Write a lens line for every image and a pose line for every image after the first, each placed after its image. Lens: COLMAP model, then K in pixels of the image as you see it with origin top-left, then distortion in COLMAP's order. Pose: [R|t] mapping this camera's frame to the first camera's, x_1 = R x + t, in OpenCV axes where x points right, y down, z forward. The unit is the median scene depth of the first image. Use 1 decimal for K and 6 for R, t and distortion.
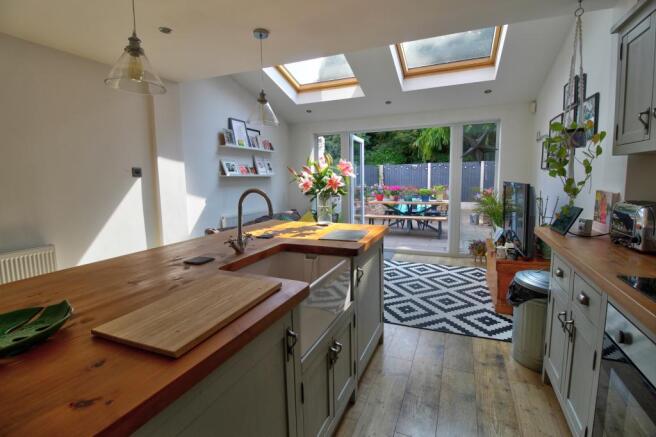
lens RADIAL K [[302.6, 0, 329.1], [0, 302.6, 210.8], [0, 0, 1]] dist [0.000311, -0.000252]
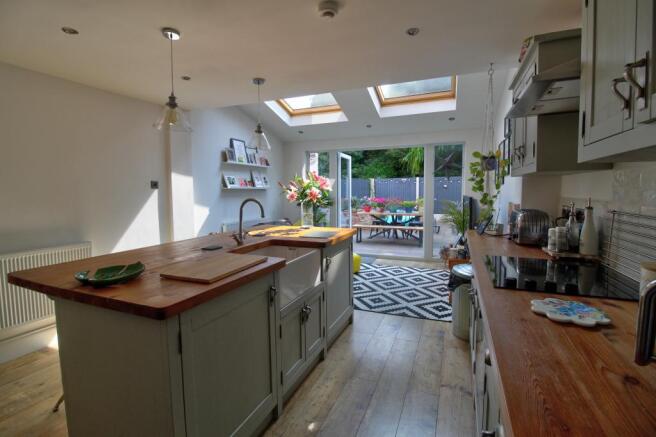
lens RADIAL K [[302.6, 0, 329.1], [0, 302.6, 210.8], [0, 0, 1]] dist [0.000311, -0.000252]
pose [[0.999921, 0.008185, 0.009496, 0.049259], [-0.007793, 0.999147, -0.040544, 0.019022], [-0.009819, 0.040467, 0.999133, -0.198551]]
